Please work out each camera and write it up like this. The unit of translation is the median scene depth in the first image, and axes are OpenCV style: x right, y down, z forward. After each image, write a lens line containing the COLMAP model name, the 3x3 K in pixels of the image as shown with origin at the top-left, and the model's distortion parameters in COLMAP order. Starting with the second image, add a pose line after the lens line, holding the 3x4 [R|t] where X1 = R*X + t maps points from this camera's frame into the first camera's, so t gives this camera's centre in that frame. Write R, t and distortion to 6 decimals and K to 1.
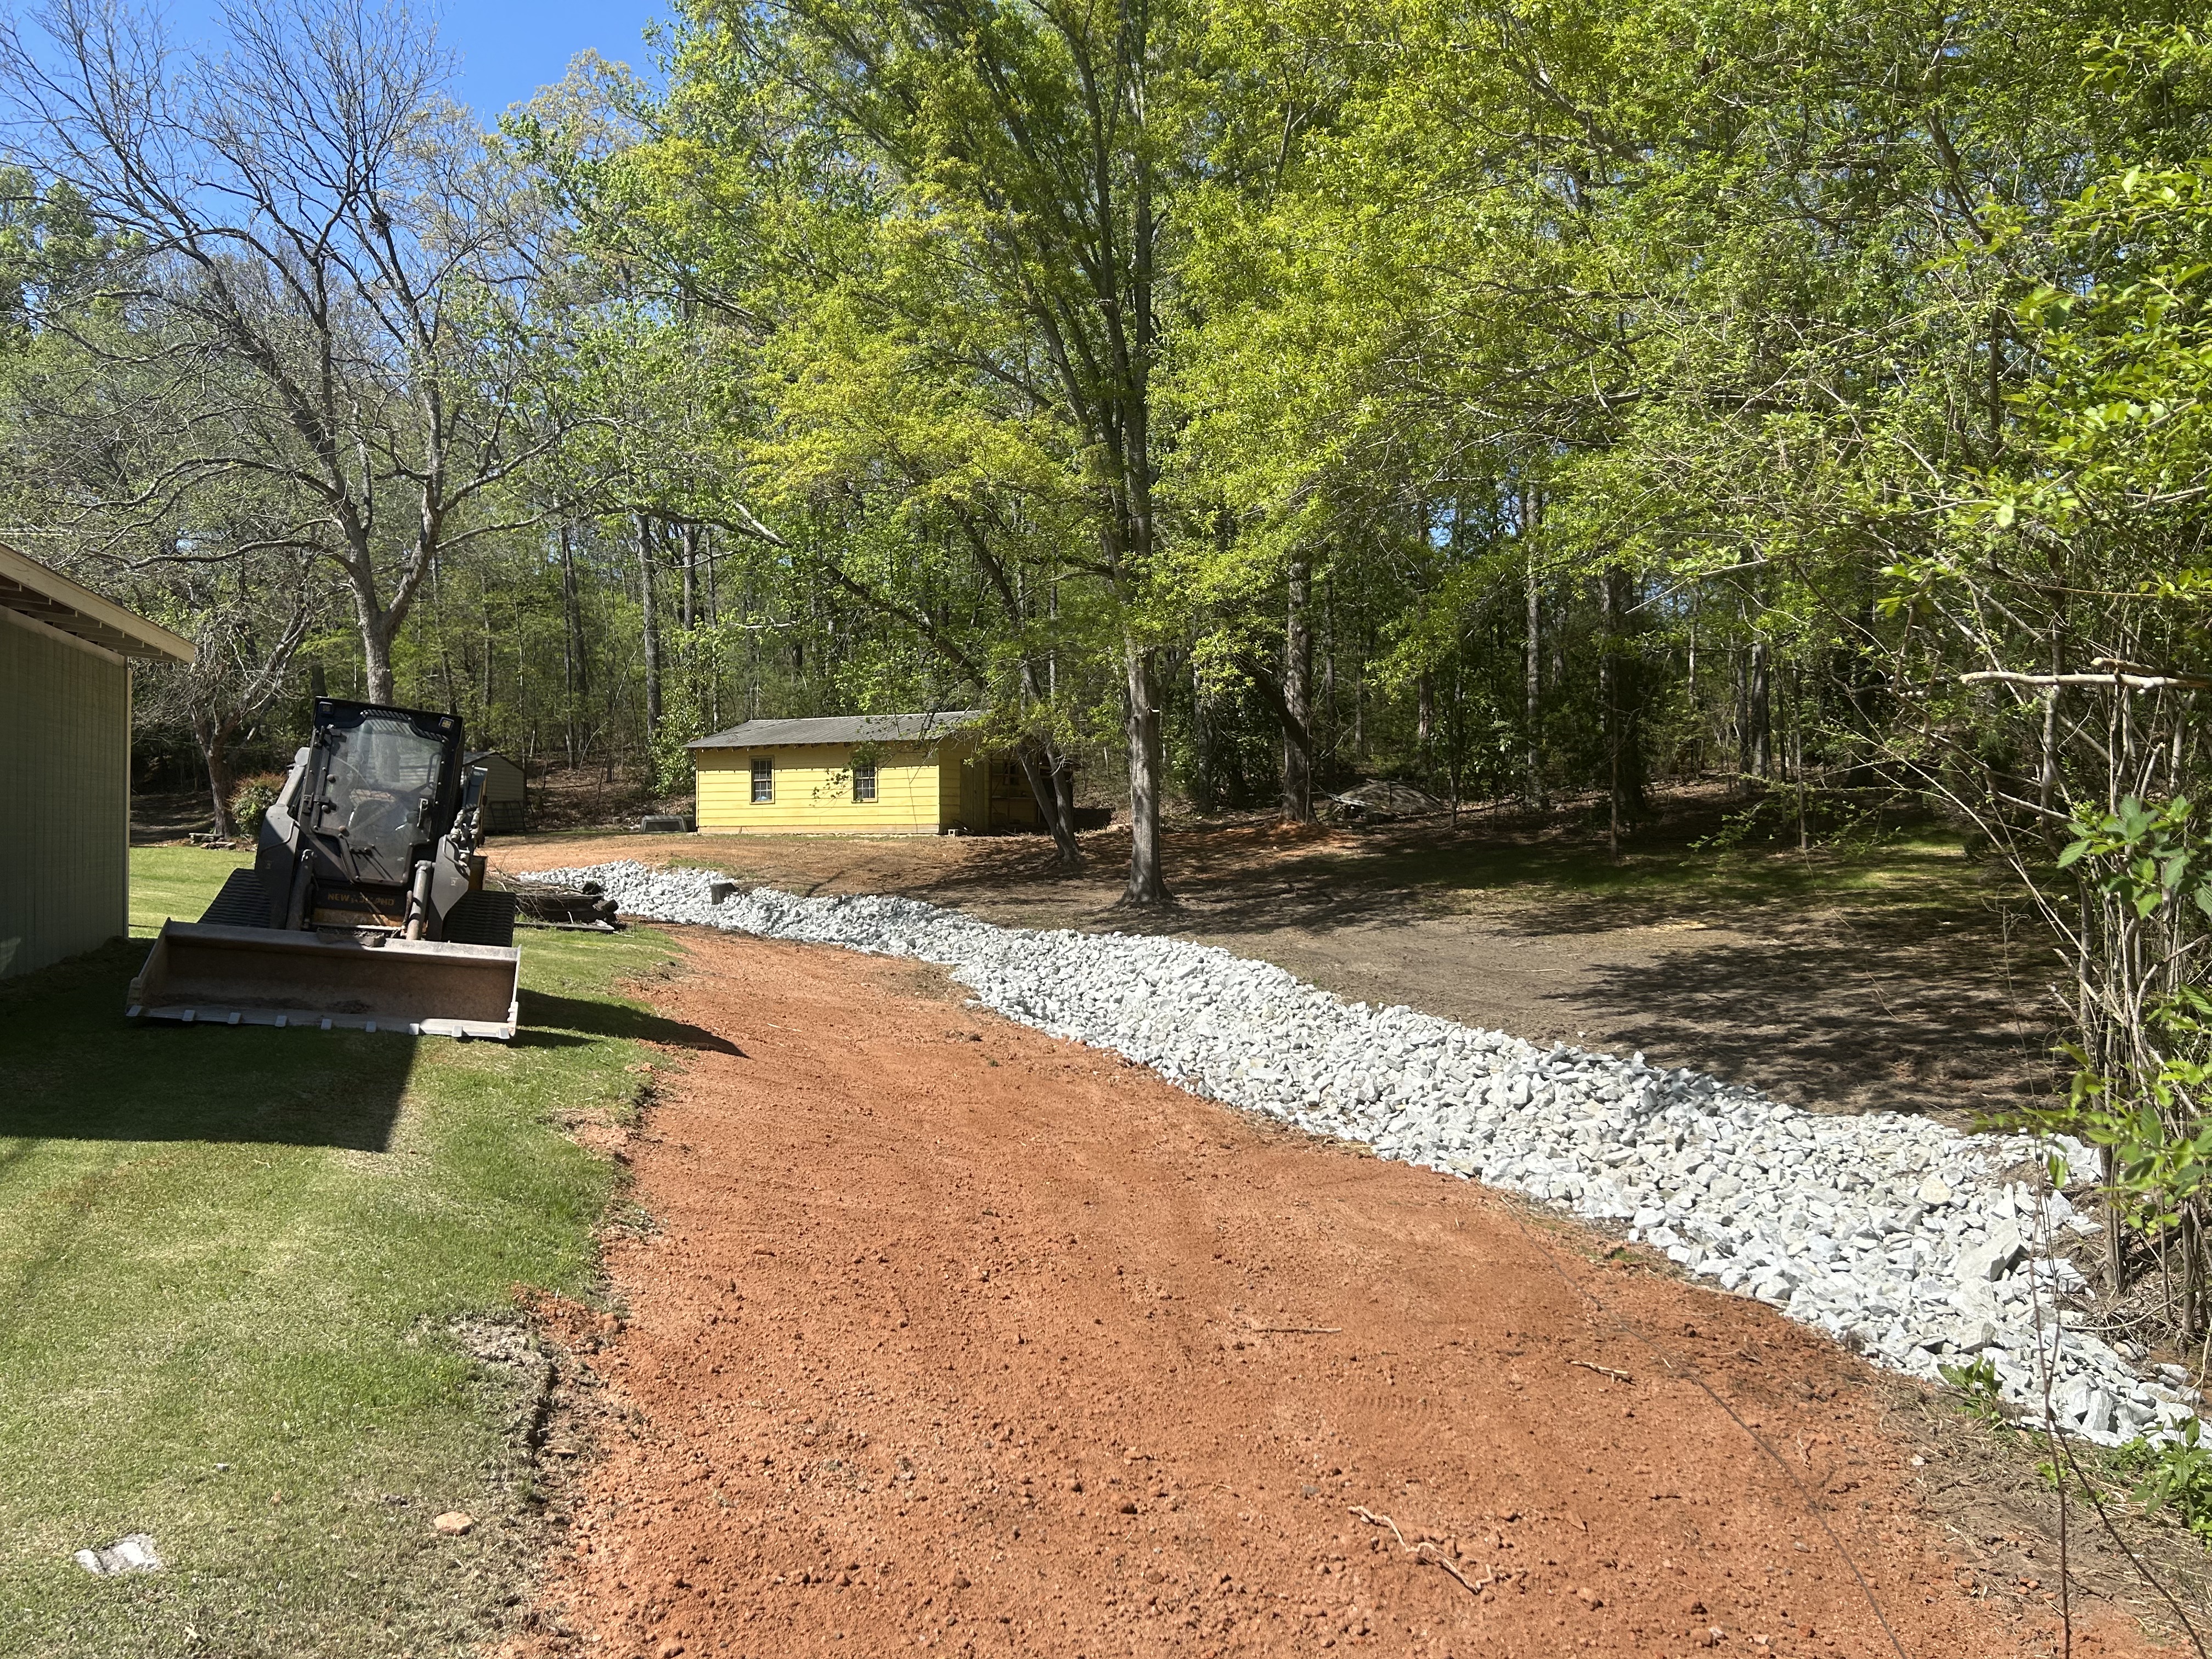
lens RADIAL K [[1648.3, 0, 1123.8], [0, 1648.3, 805.3], [0, 0, 1]] dist [0.026323, -0.016397]
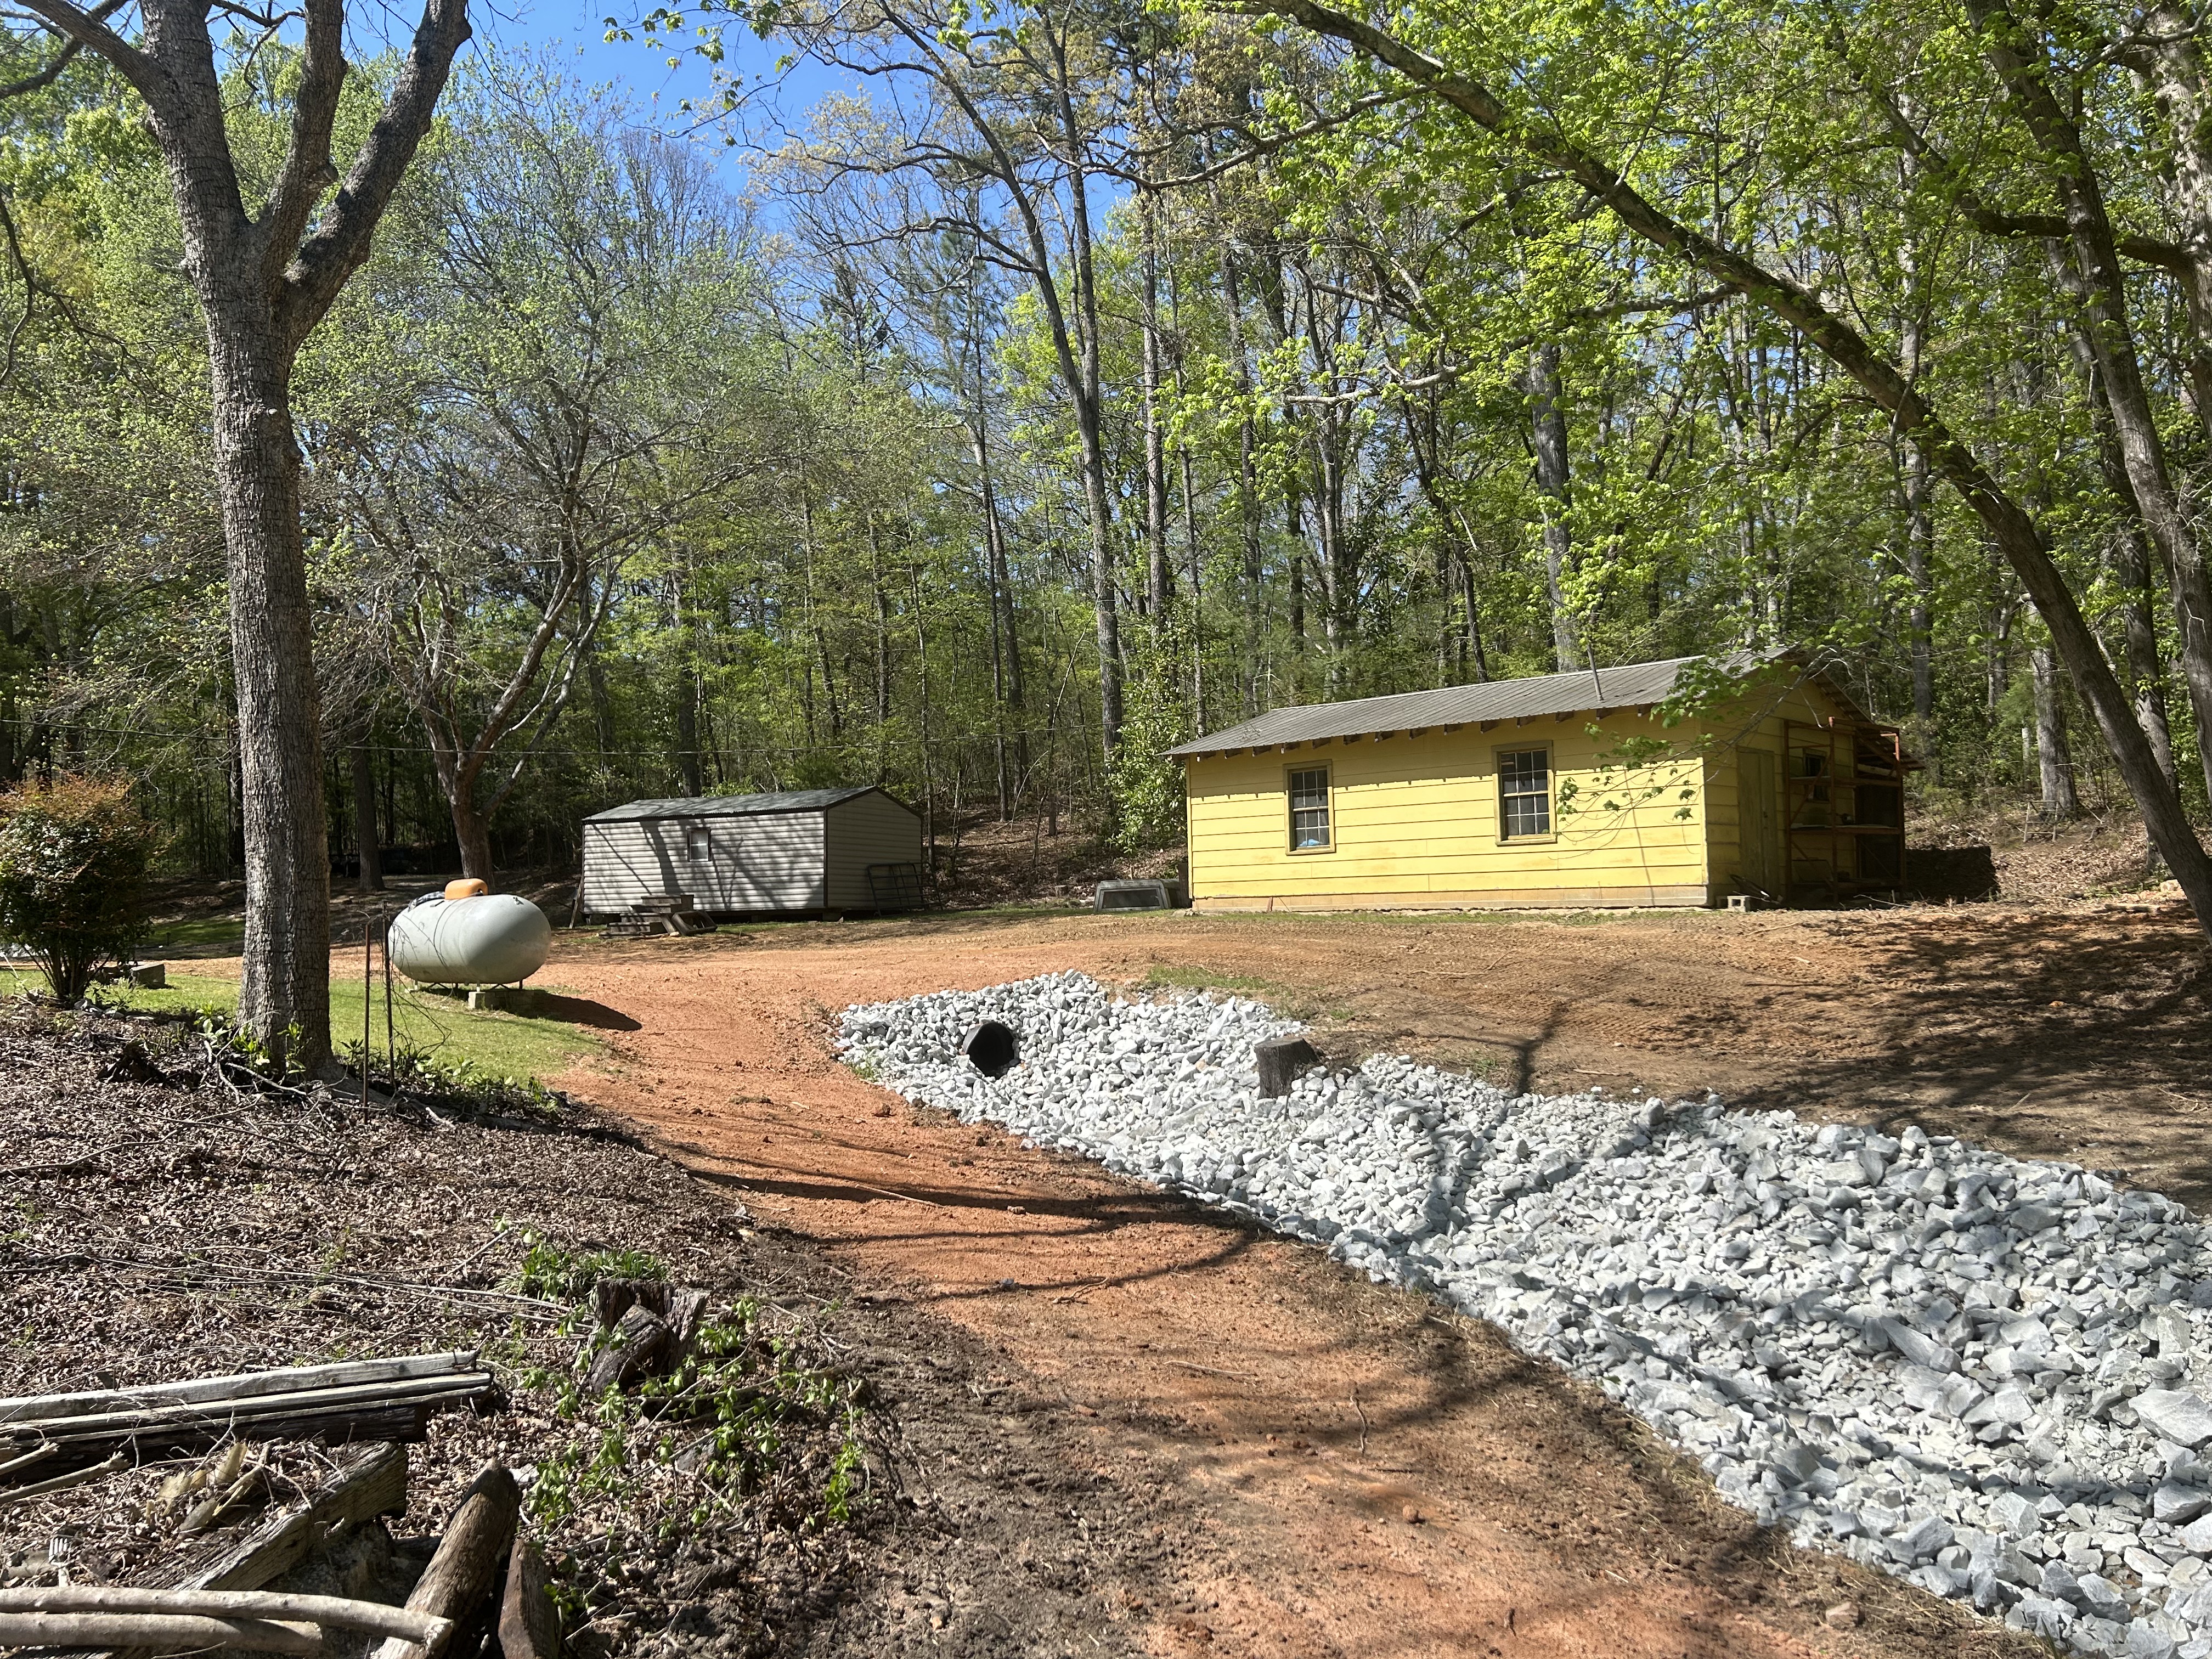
lens RADIAL K [[1648.3, 0, 1102.9], [0, 1648.3, 824.1], [0, 0, 1]] dist [0.026323, -0.016397]
pose [[0.959547, -0.032594, -0.279654, -0.135042], [0.024740, 0.999195, -0.031569, 0.004695], [0.280458, 0.023373, 0.959582, 0.473299]]
